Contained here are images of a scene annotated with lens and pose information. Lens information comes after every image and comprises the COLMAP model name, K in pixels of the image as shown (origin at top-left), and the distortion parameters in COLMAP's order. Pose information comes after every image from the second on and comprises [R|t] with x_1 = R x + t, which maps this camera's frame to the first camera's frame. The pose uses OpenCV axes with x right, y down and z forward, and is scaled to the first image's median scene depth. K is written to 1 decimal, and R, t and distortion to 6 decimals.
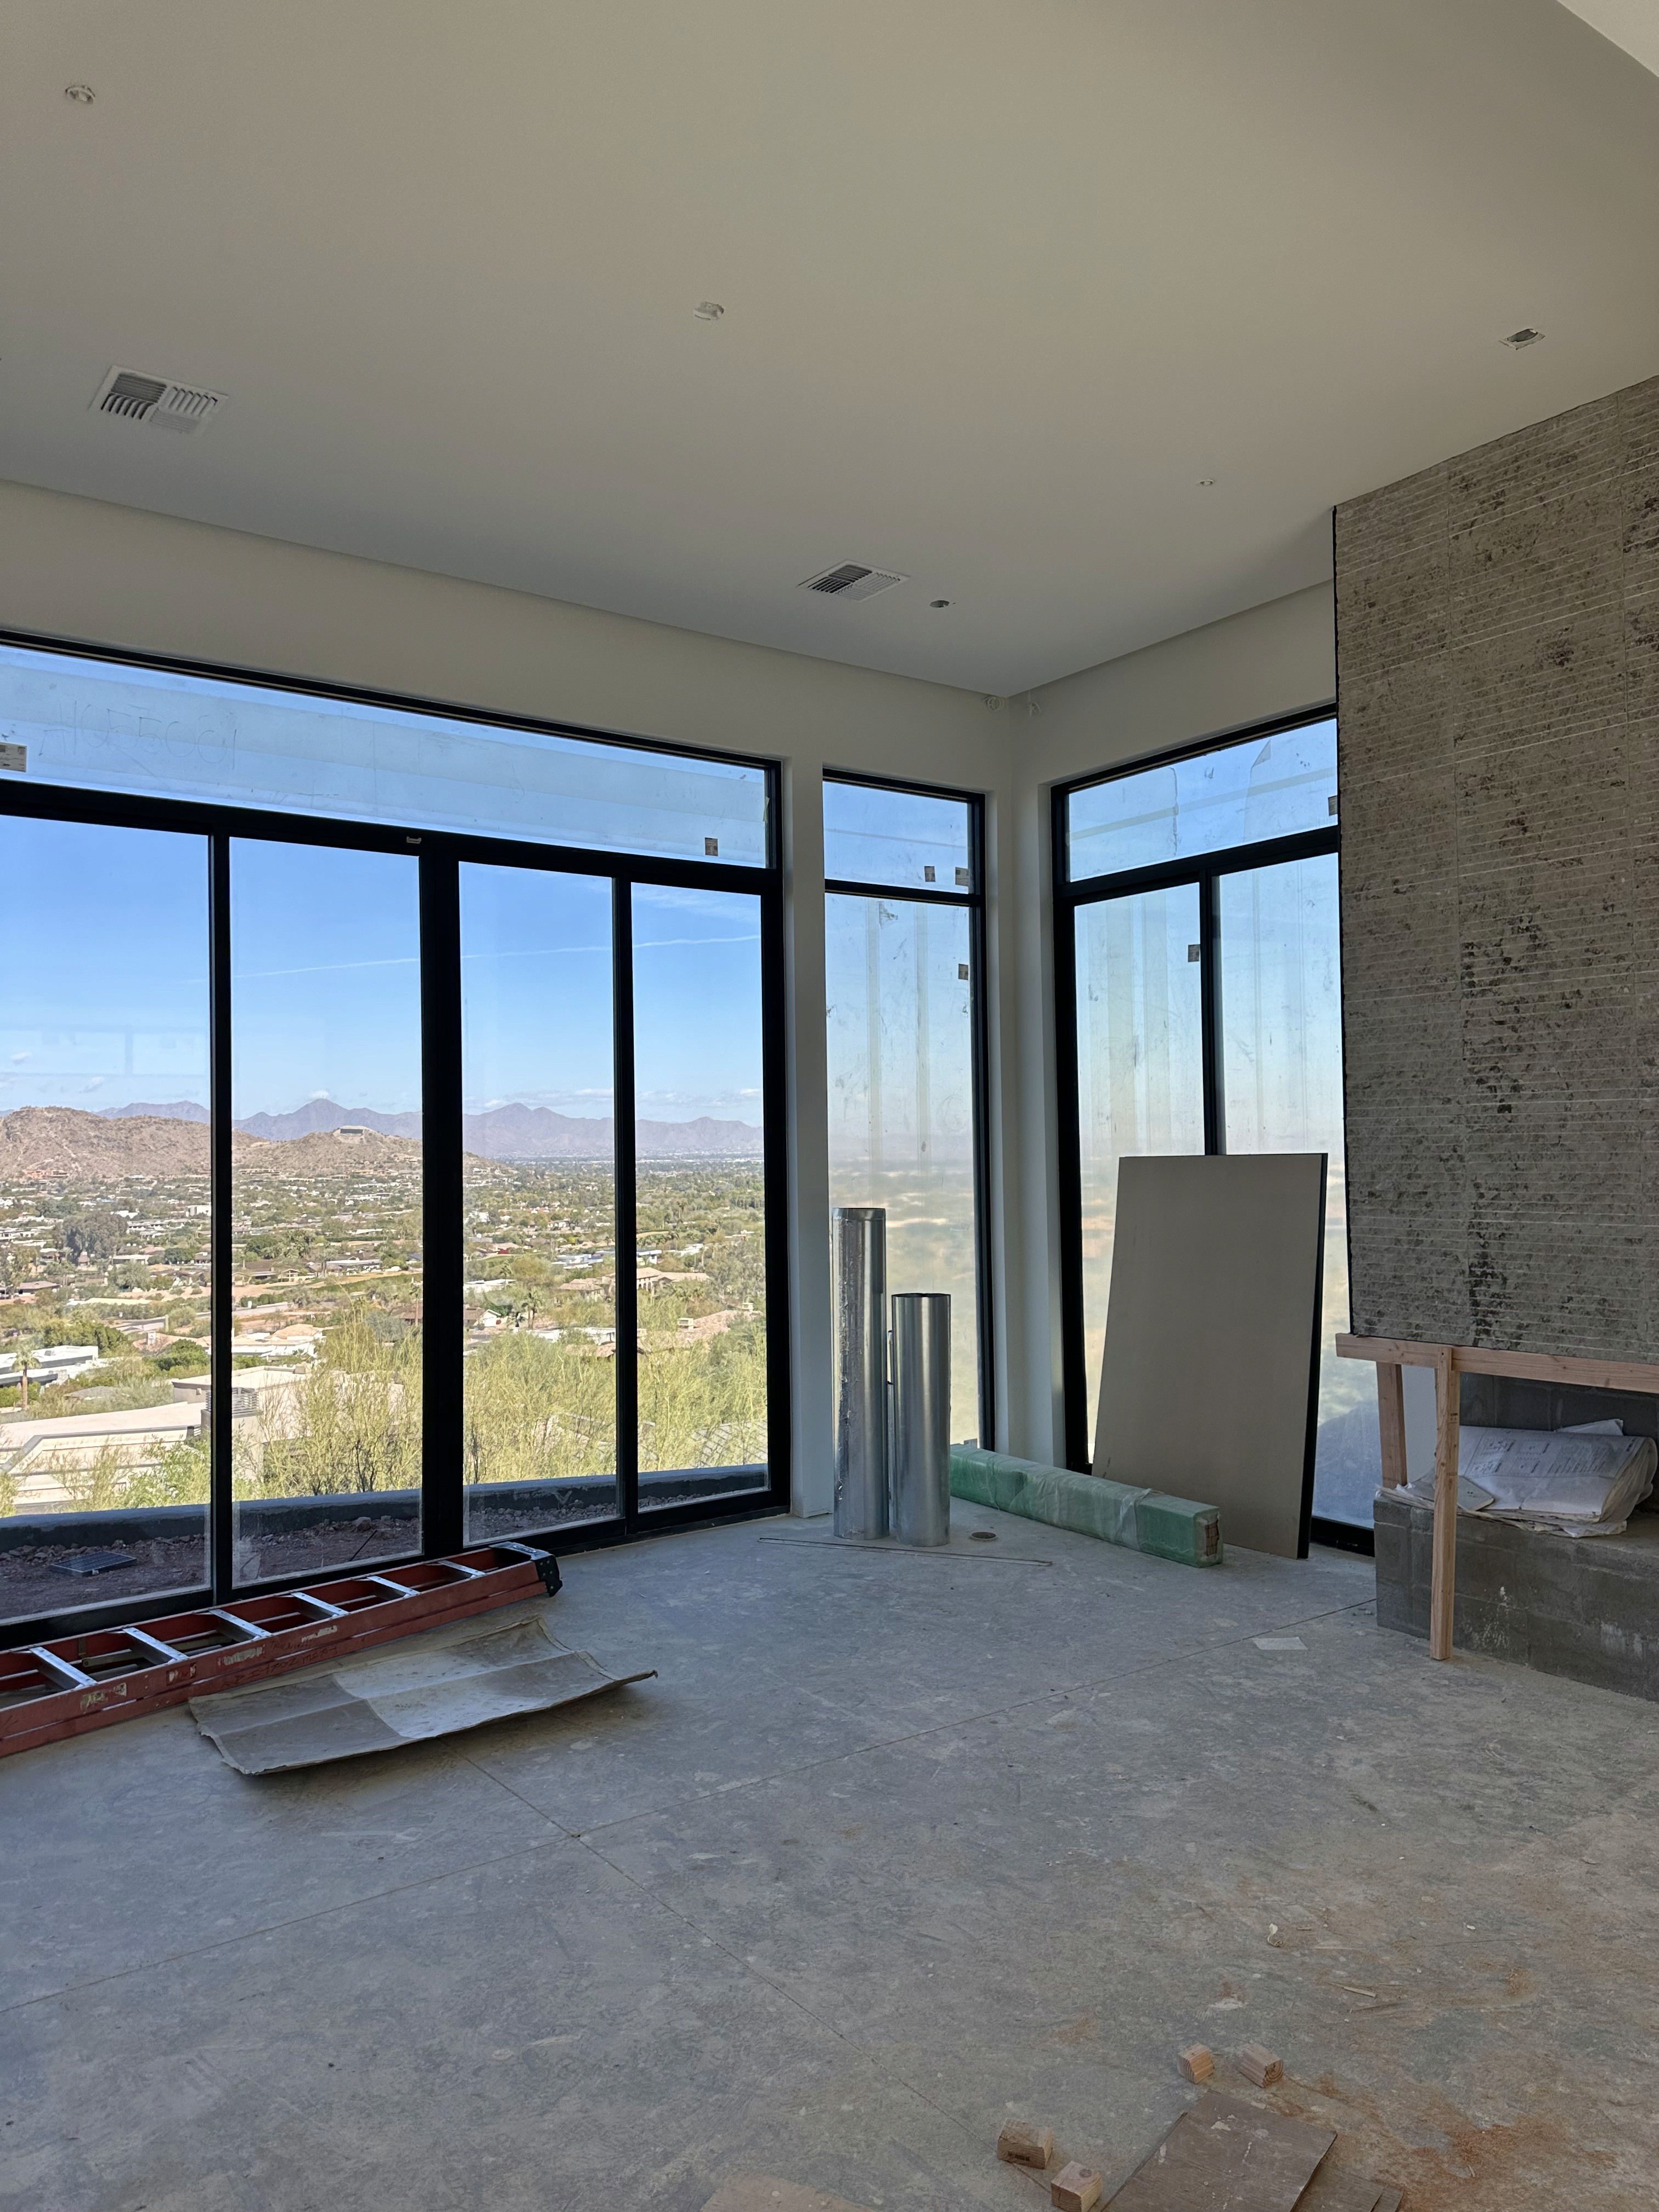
lens RADIAL K [[1559.5, 0, 829.5], [0, 1559.5, 1106.0], [0, 0, 1]] dist [0.036333, -0.039045]
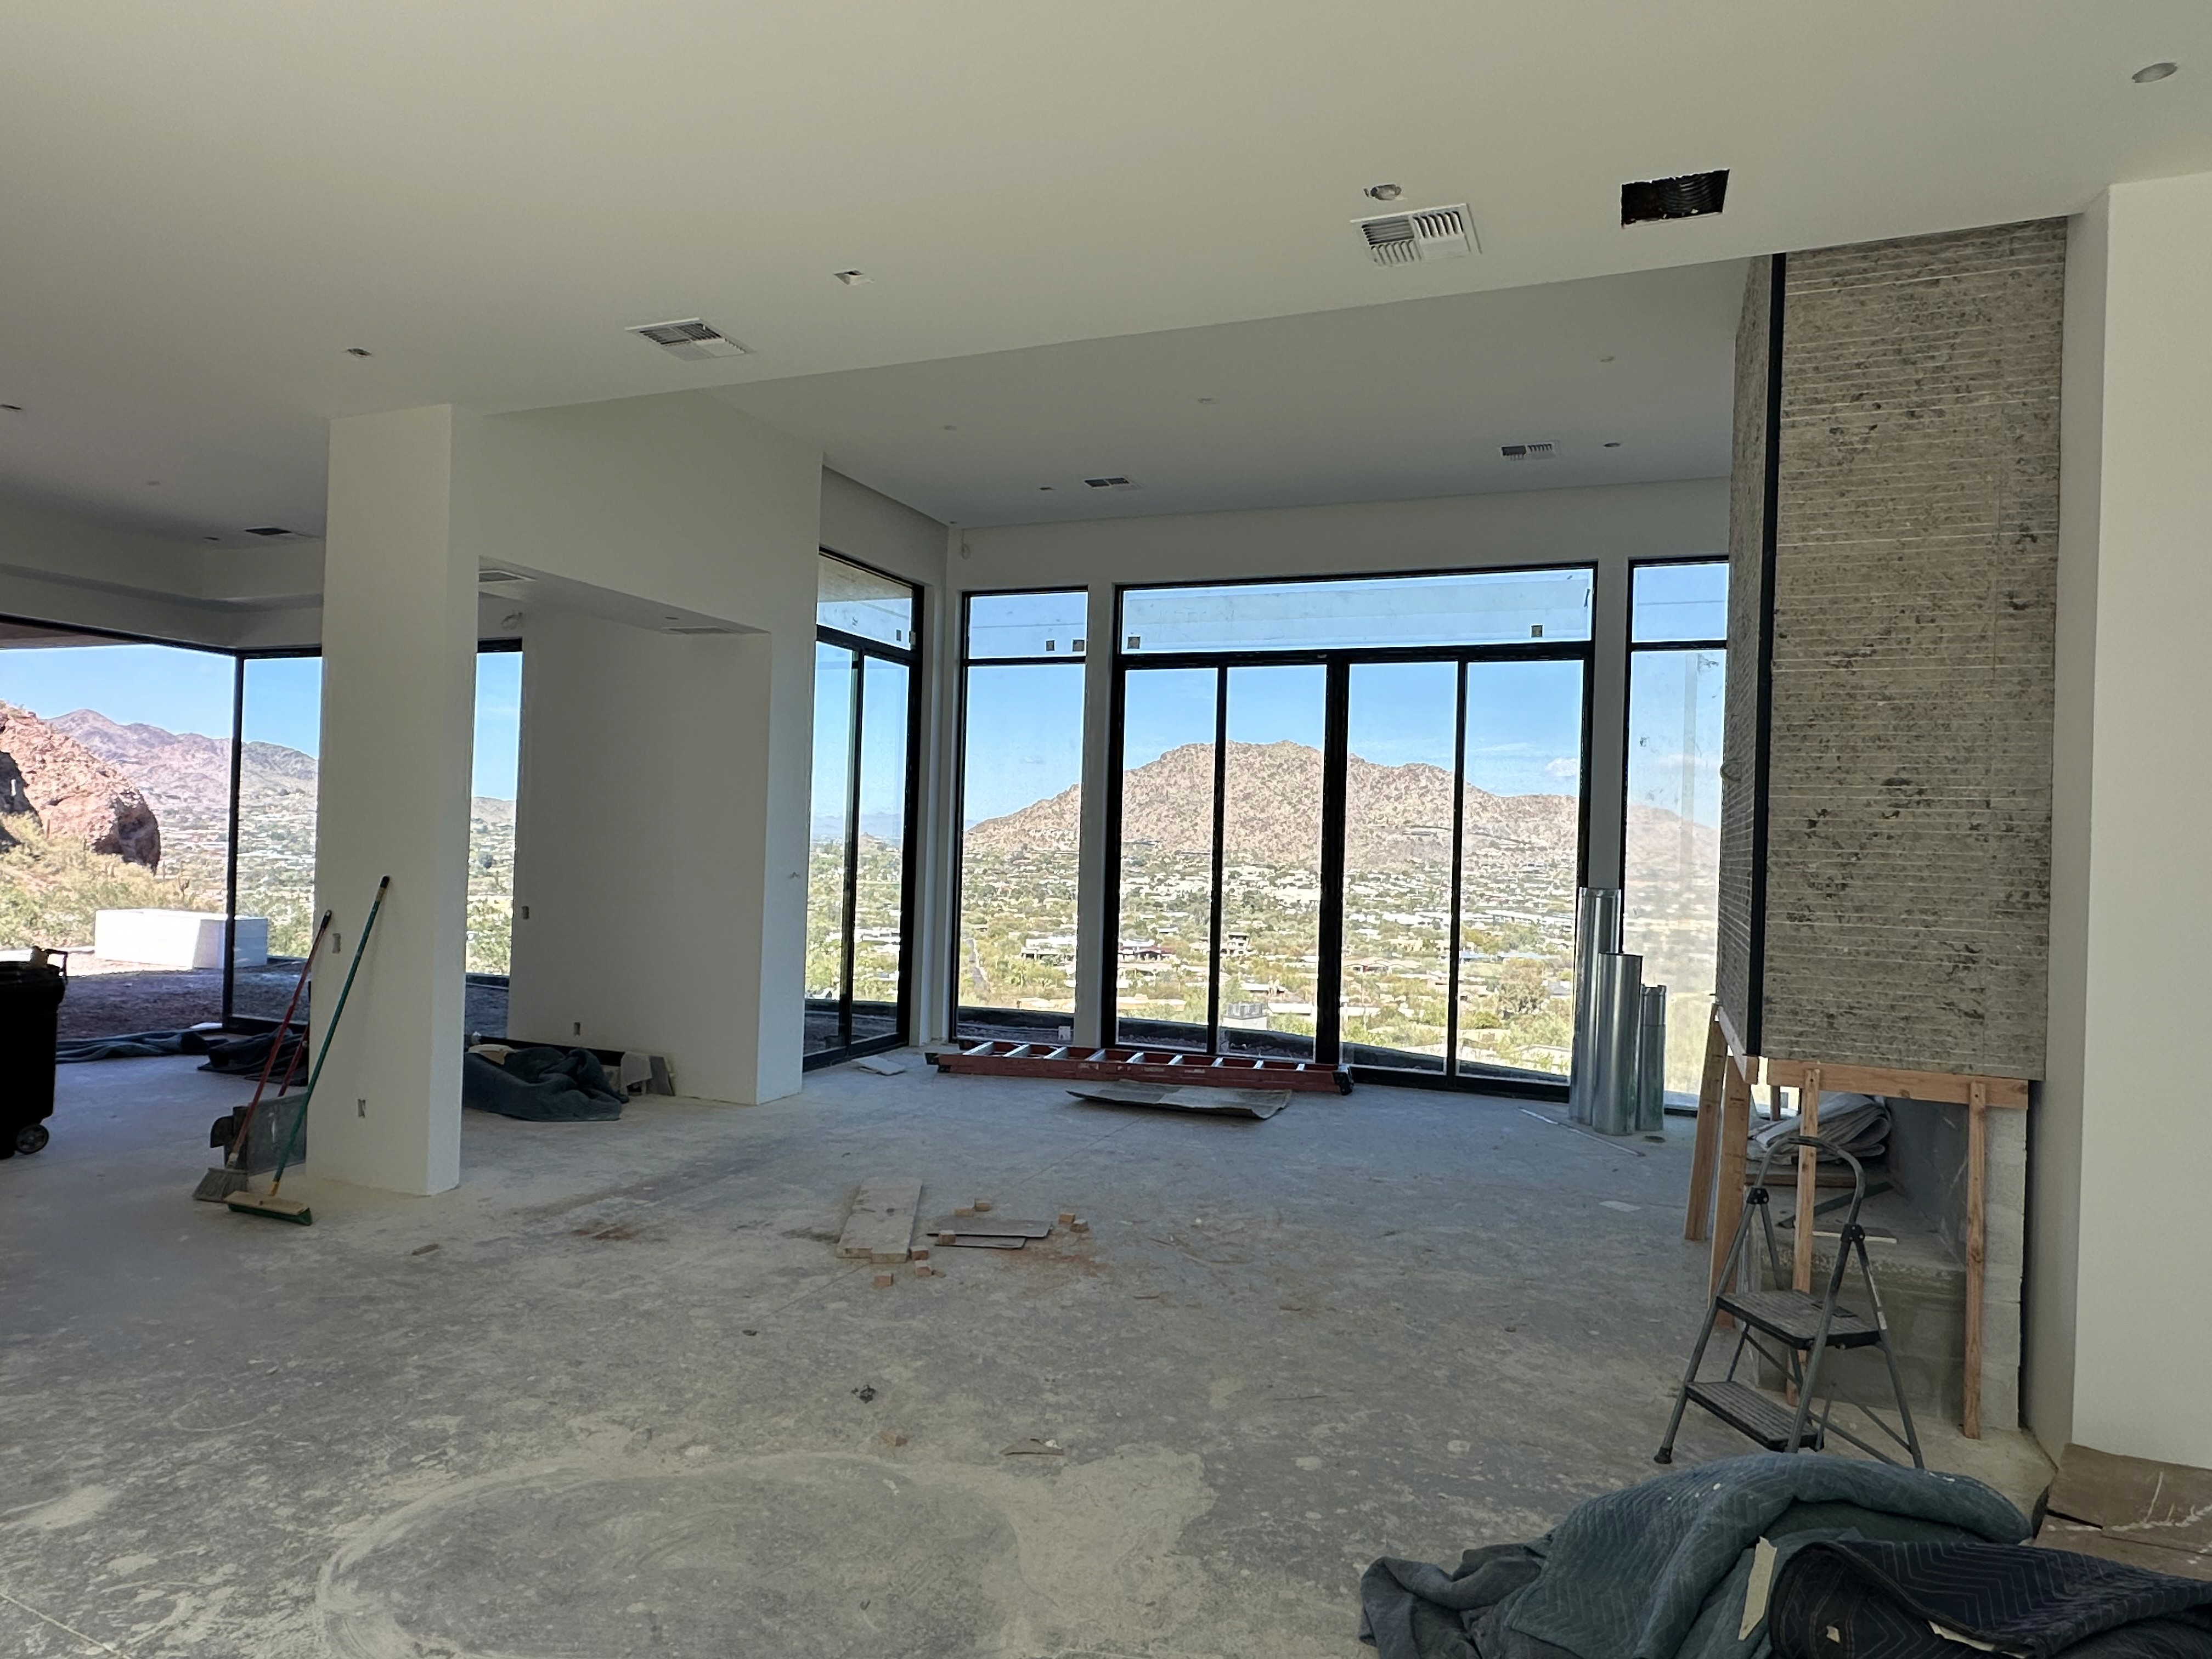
lens RADIAL K [[1334.4, 0, 1106.0], [0, 1334.4, 829.5], [0, 0, 1]] dist [0.006393, 0.000591]
pose [[0.520896, 0.018686, -0.853416, 1.211970], [-0.015819, 0.999800, 0.012236, 0.013845], [0.853474, 0.007126, 0.521087, 0.024166]]
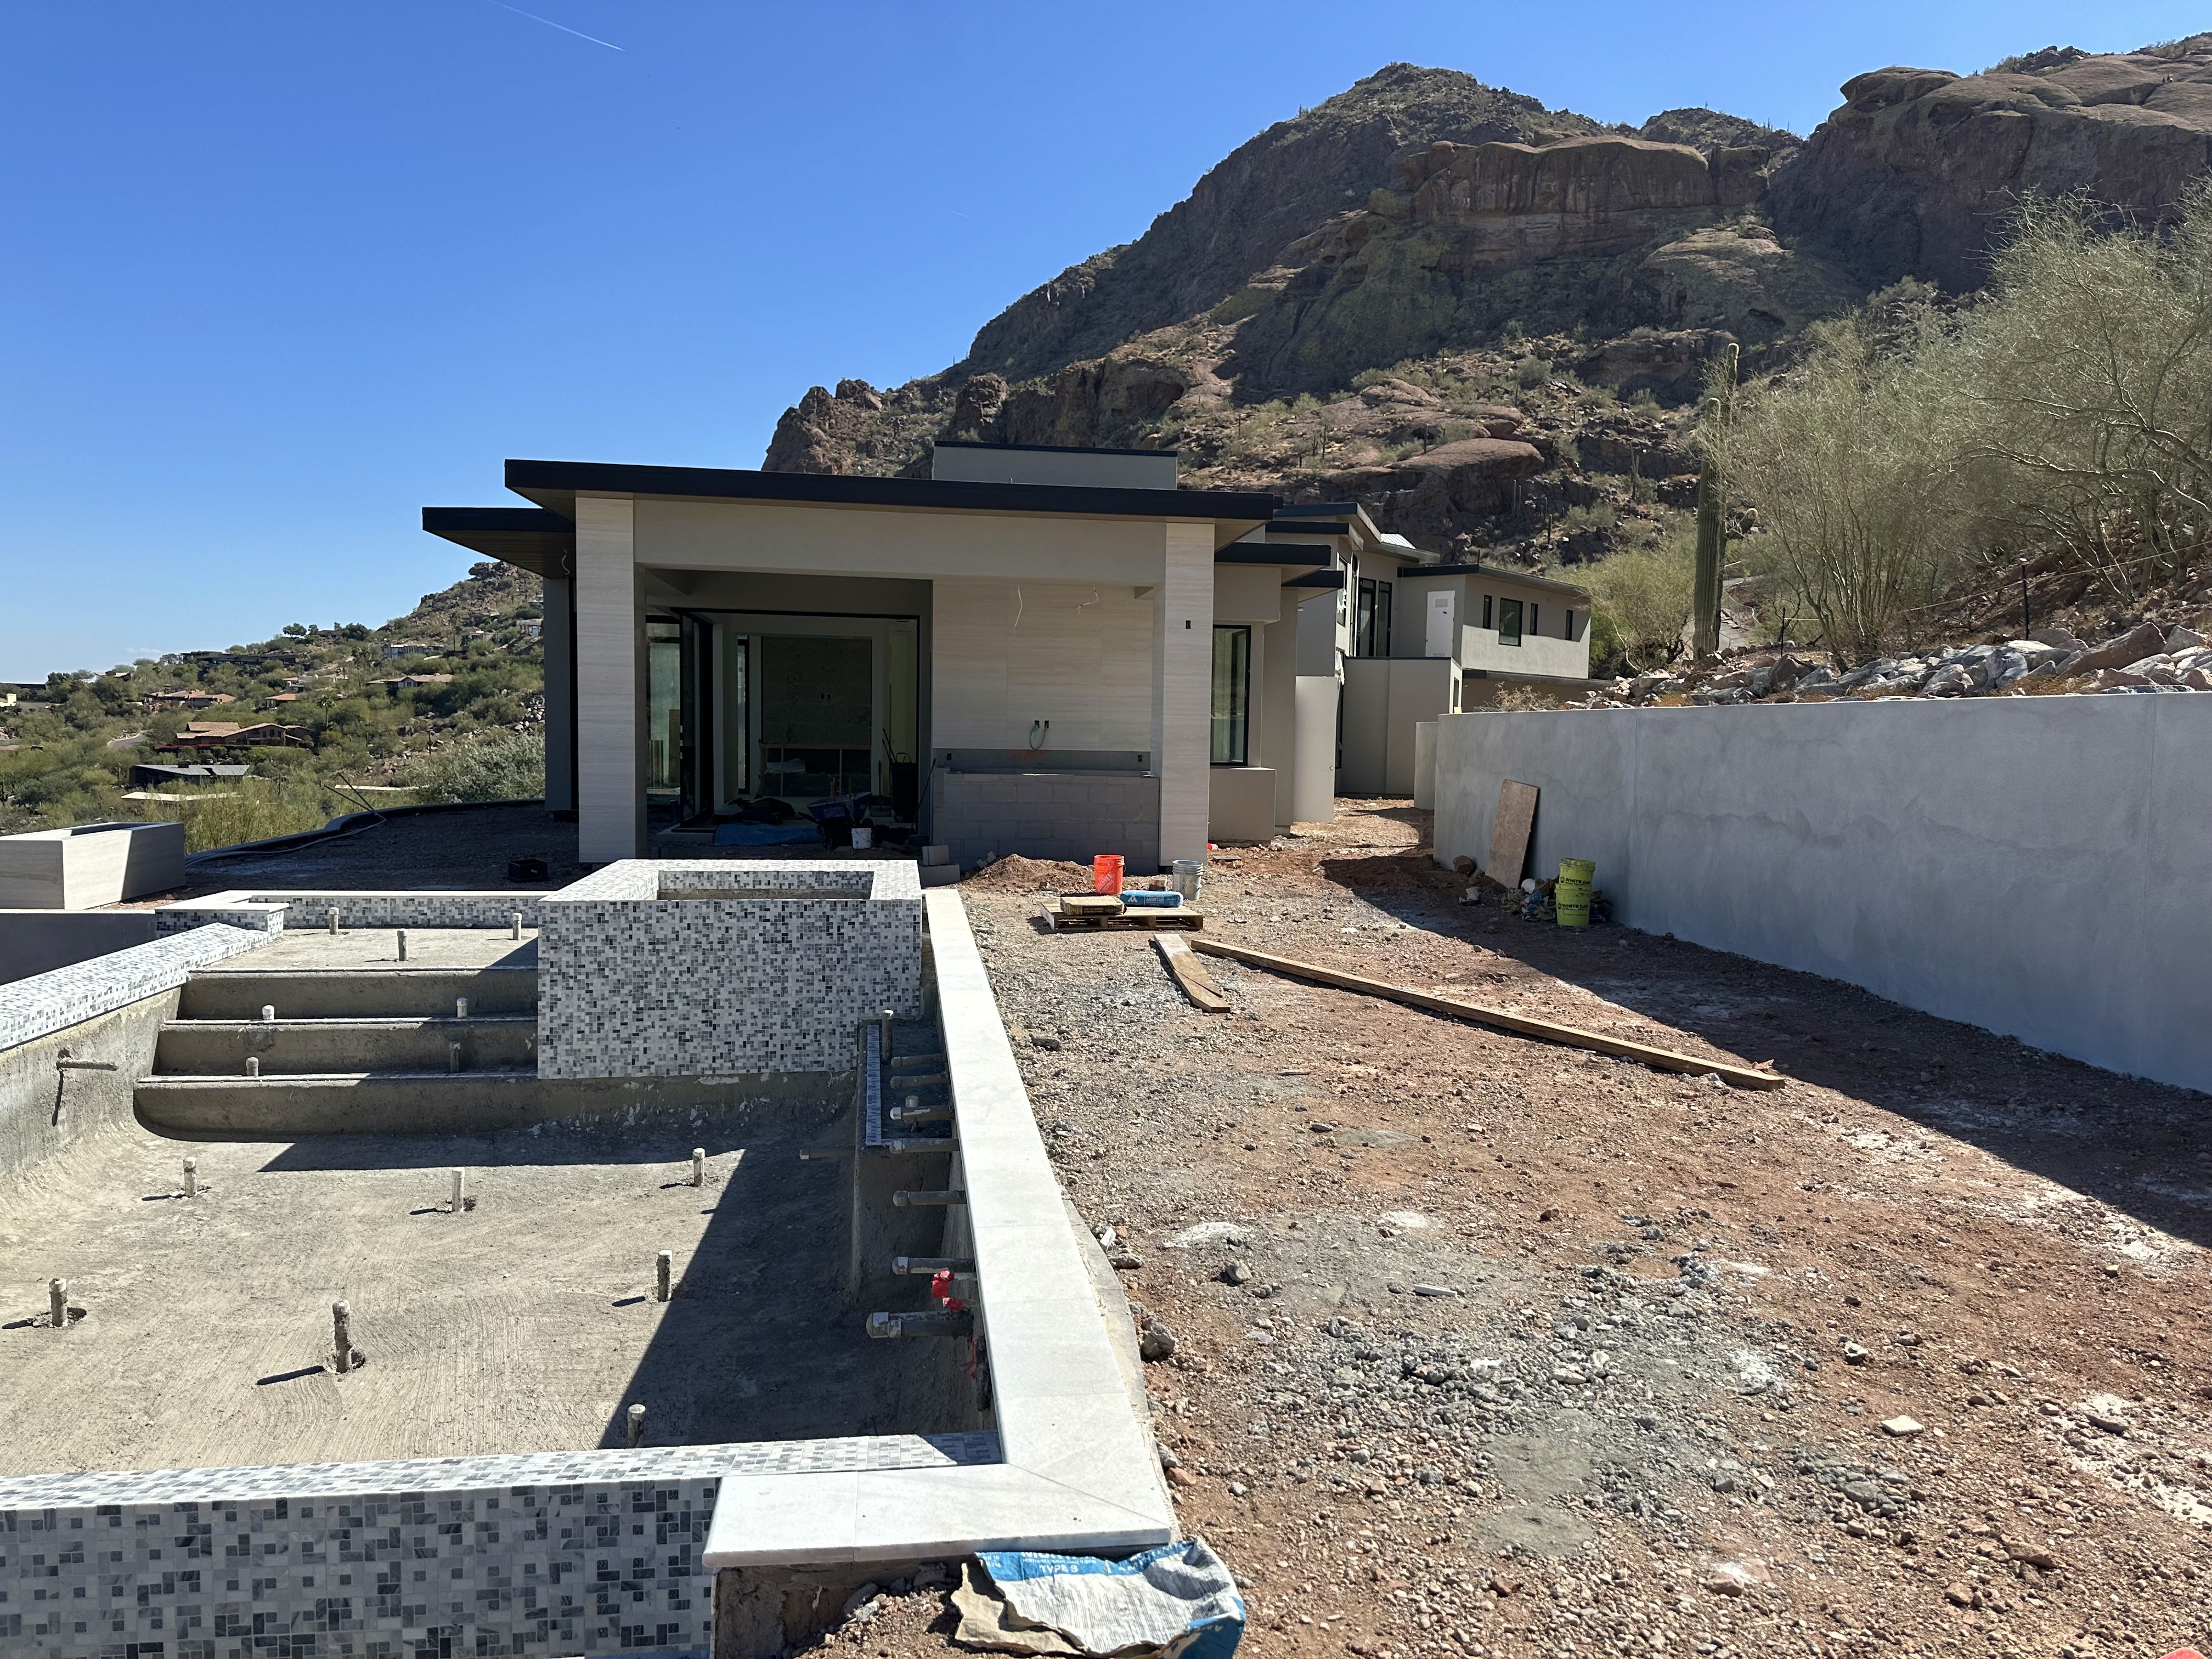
lens RADIAL K [[1559.5, 0, 1106.0], [0, 1559.5, 829.5], [0, 0, 1]] dist [0.036333, -0.039045]
pose [[0.477473, -0.030455, 0.878118, -4.763191], [-0.050045, 0.996834, 0.061784, 0.059285], [-0.877220, -0.073445, 0.474437, -3.255248]]
